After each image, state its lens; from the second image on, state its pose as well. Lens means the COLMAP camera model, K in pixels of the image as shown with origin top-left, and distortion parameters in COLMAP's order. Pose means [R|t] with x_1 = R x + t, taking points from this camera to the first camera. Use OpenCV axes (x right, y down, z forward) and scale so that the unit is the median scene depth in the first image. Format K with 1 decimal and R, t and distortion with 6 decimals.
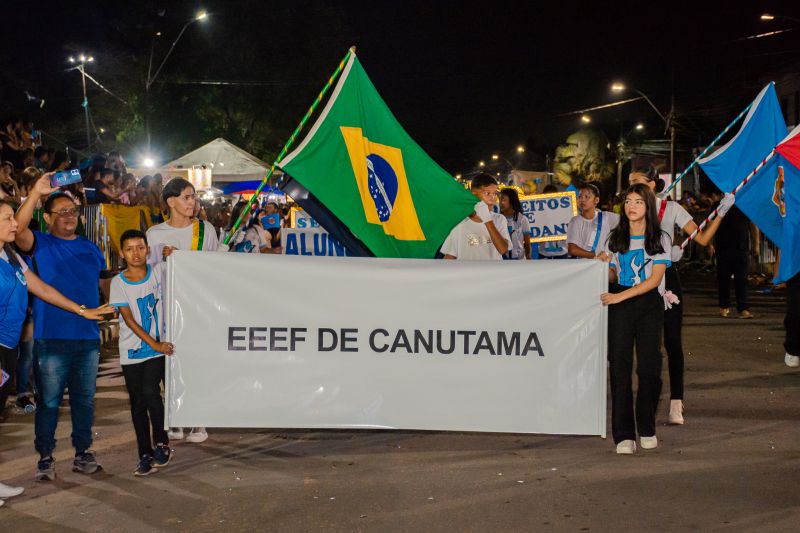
lens RADIAL K [[1645.9, 0, 399.7], [0, 1645.9, 265.8], [0, 0, 1]] dist [0.116820, 0.000000]
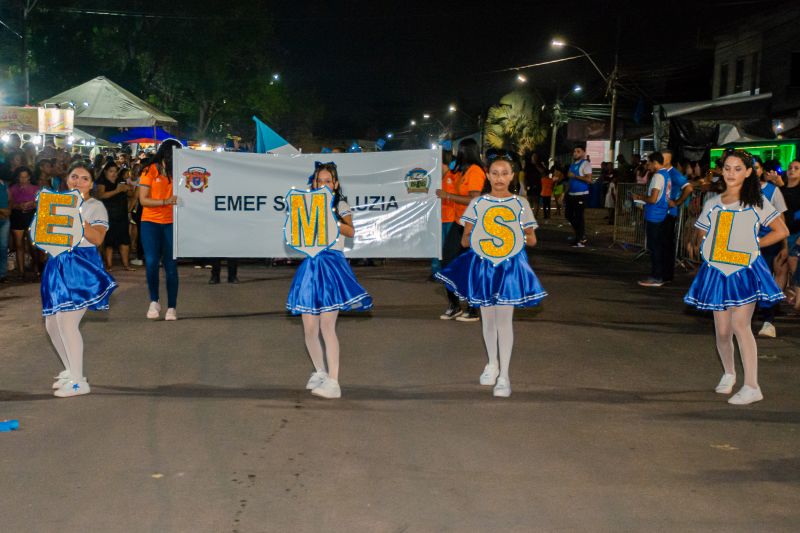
lens RADIAL K [[1283.7, 0, 400.1], [0, 1283.7, 267.6], [0, 0, 1]] dist [0.125877, 0.000000]
pose [[0.998926, 0.037715, 0.026915, 0.028262], [-0.038914, 0.998206, 0.045507, -0.011848], [-0.025150, -0.046506, 0.998601, 0.265197]]
